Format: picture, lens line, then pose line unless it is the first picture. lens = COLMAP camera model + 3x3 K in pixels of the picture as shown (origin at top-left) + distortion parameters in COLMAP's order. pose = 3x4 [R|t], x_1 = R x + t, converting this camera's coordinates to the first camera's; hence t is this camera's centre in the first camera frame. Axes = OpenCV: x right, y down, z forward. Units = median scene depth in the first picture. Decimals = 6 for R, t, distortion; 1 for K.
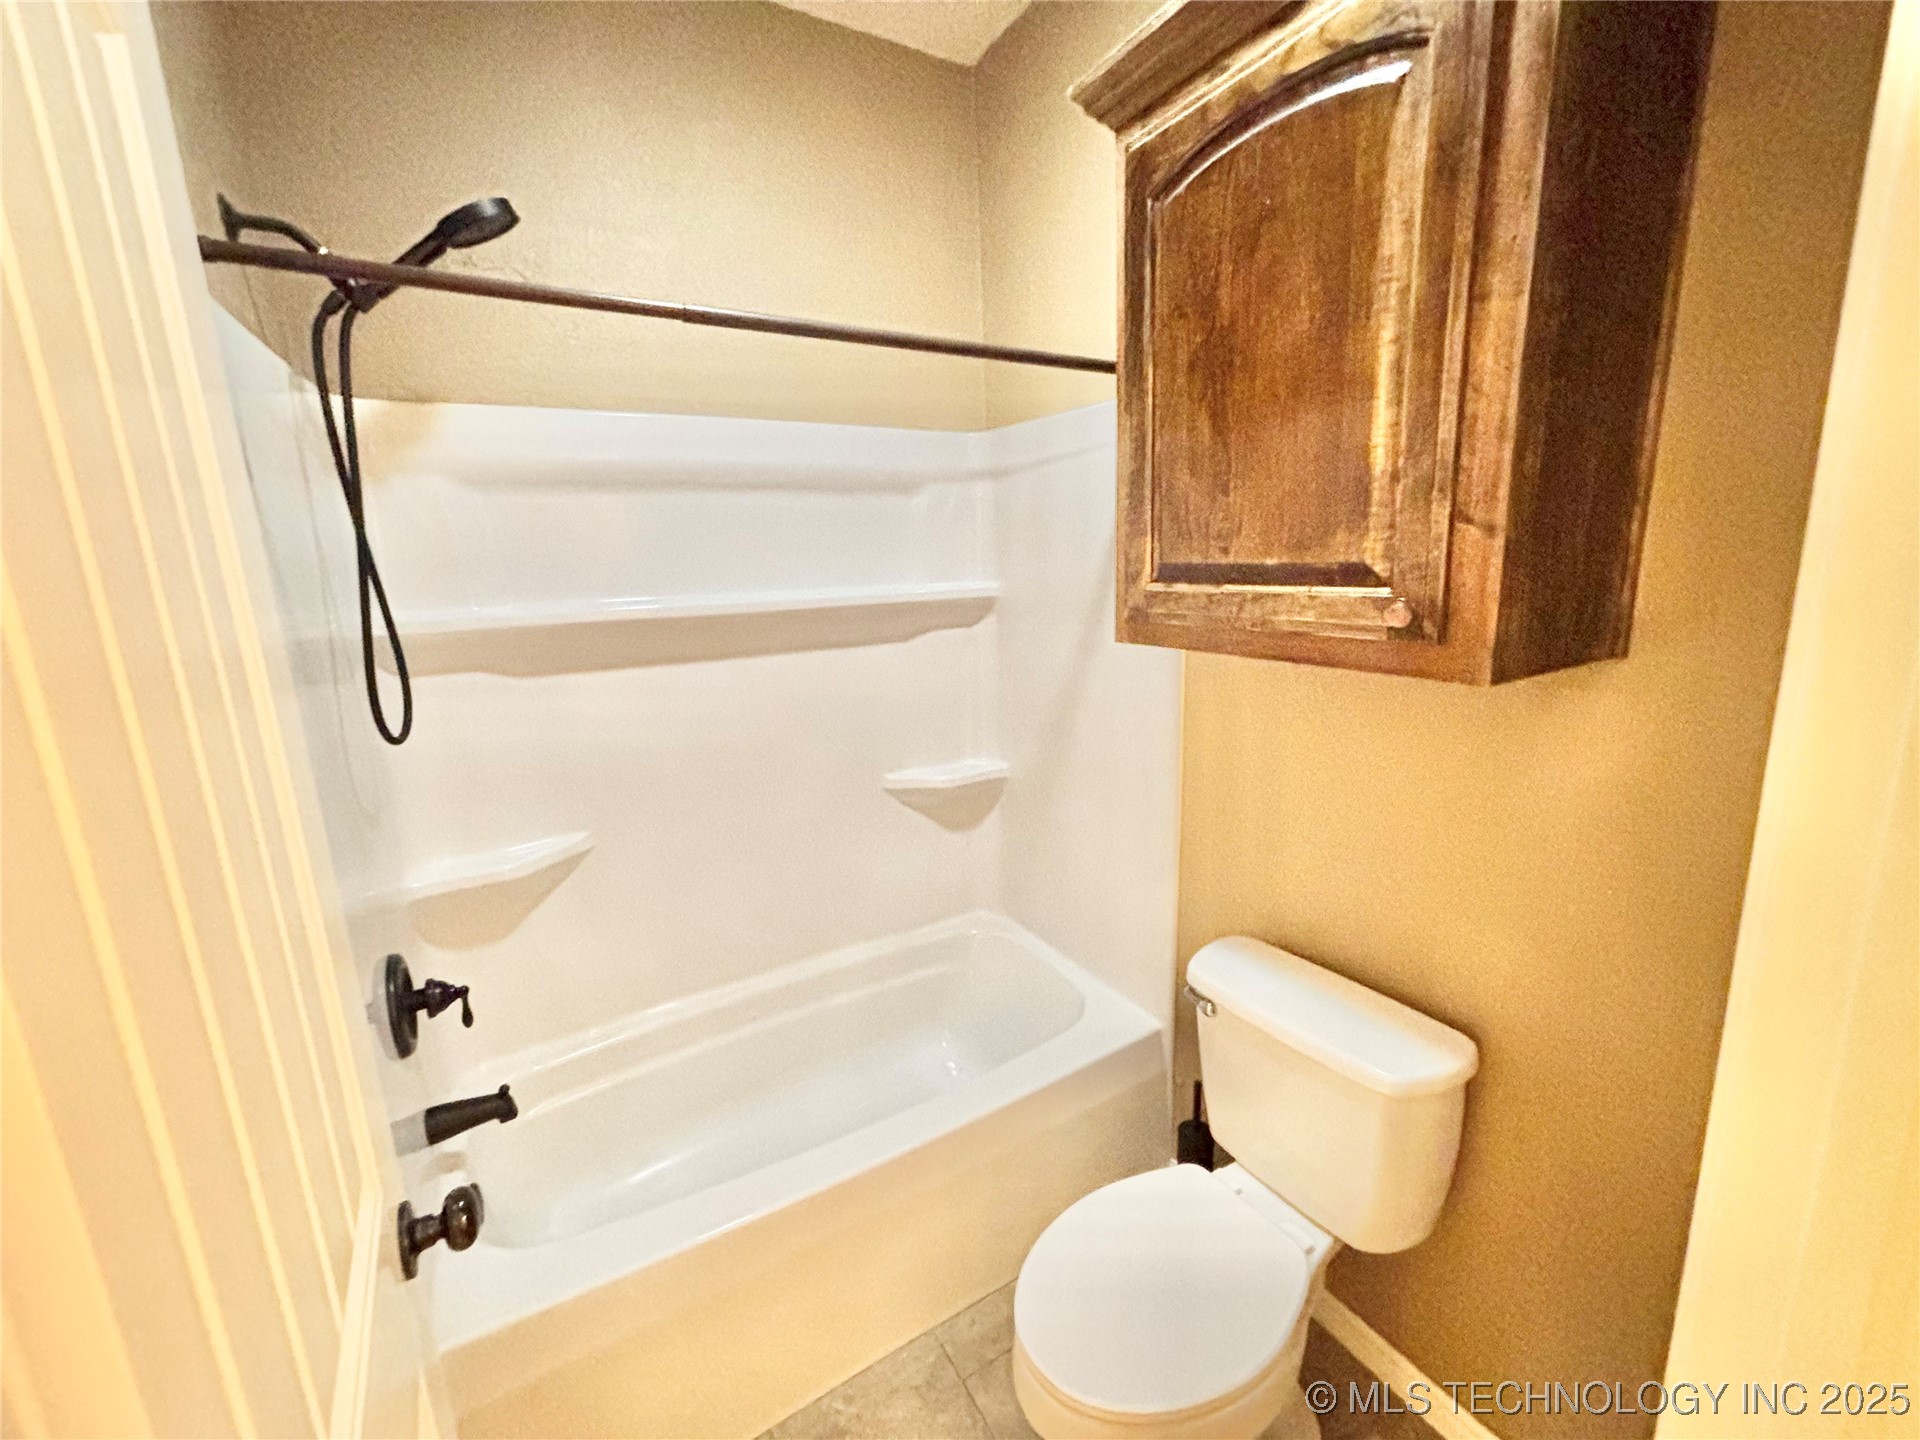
lens RADIAL K [[772.4, 0, 964.9], [0, 772.4, 716.2], [0, 0, 1]] dist [0.003284, -0.001900]
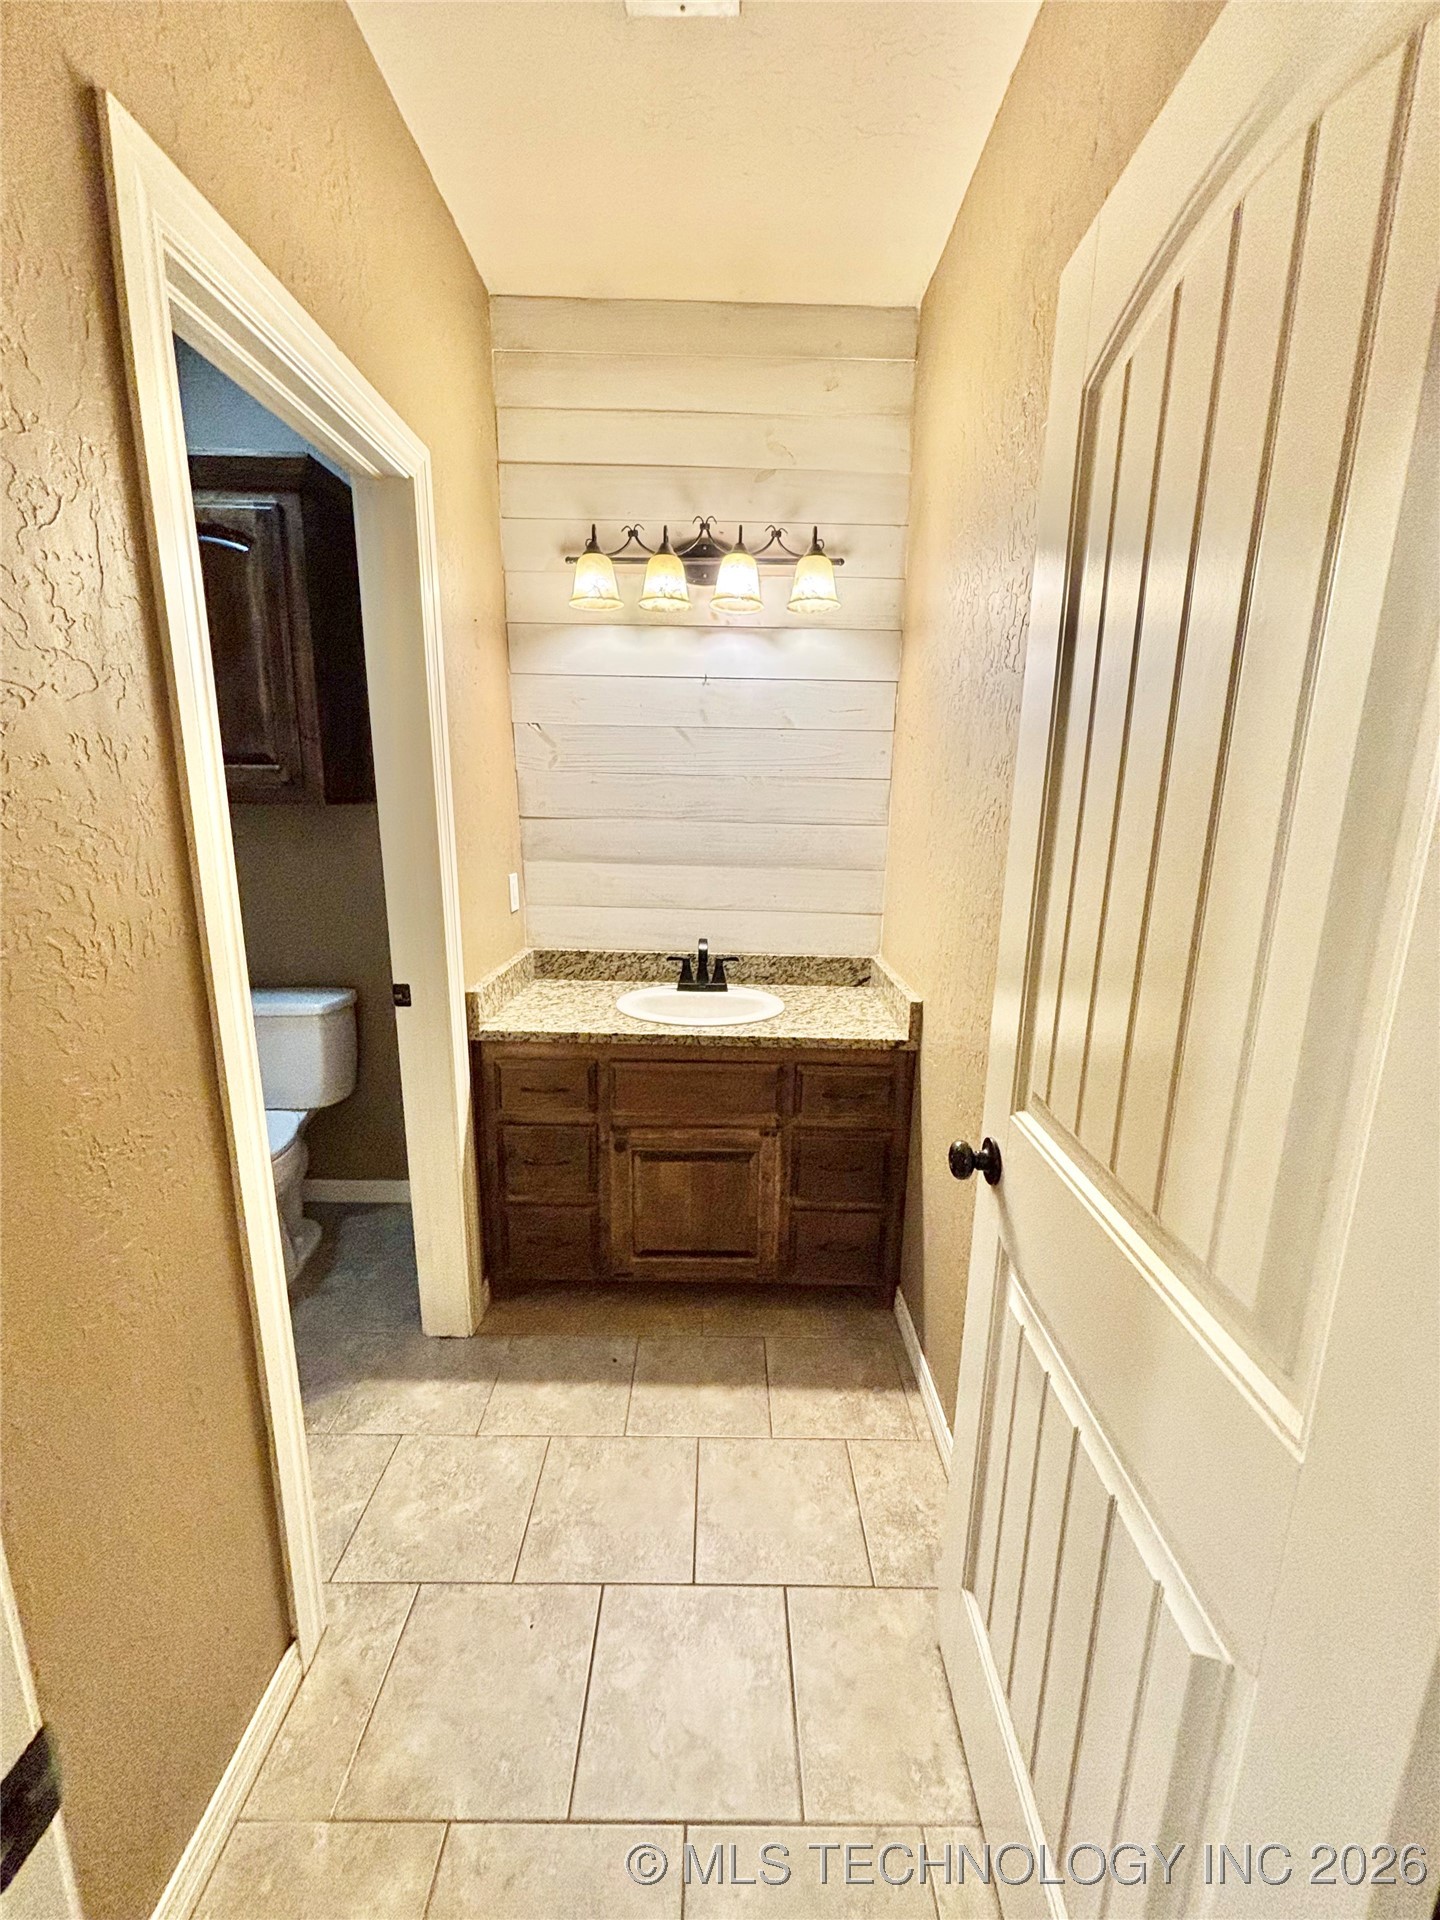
lens RADIAL K [[772.4, 0, 717.4], [0, 772.4, 957.2], [0, 0, 1]] dist [0.003284, -0.001900]
pose [[0.520256, -0.134366, 0.843374, -0.854465], [0.139212, 0.987679, 0.071481, 0.453392], [-0.842587, 0.080220, 0.532552, -1.386514]]
